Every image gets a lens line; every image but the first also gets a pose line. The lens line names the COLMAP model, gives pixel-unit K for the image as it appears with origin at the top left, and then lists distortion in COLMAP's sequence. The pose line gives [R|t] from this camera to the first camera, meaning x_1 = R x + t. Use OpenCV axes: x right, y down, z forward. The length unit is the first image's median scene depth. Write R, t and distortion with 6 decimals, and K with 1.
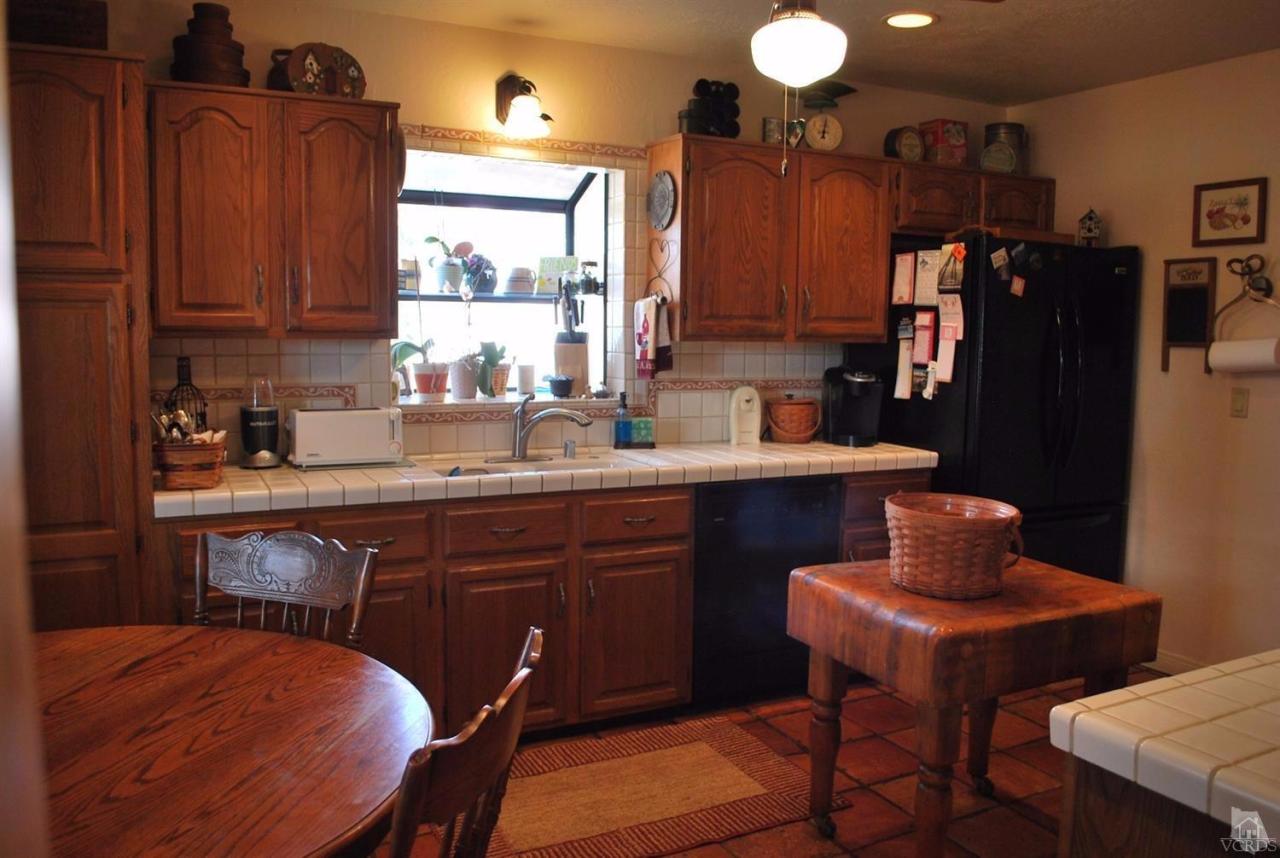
lens RADIAL K [[1015.3, 0, 640.0], [0, 1015.3, 429.0], [0, 0, 1]] dist [-0.077139, 0.002021]
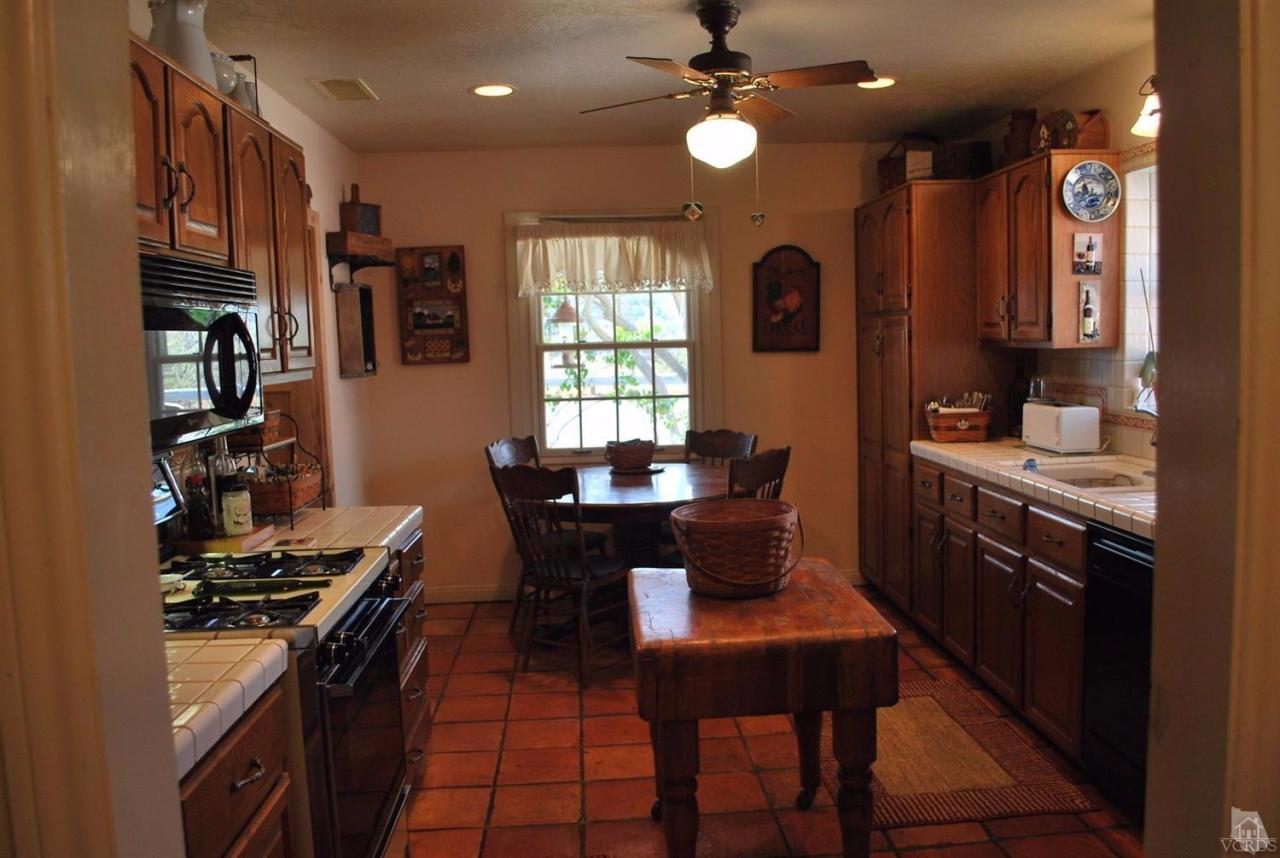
lens RADIAL K [[1015.3, 0, 640.0], [0, 1015.3, 429.0], [0, 0, 1]] dist [-0.077139, 0.002021]
pose [[-0.399601, 0.086534, -0.912596, 0.870212], [-0.059973, 0.990934, 0.120223, -0.090901], [0.914725, 0.102772, -0.390788, 0.862918]]
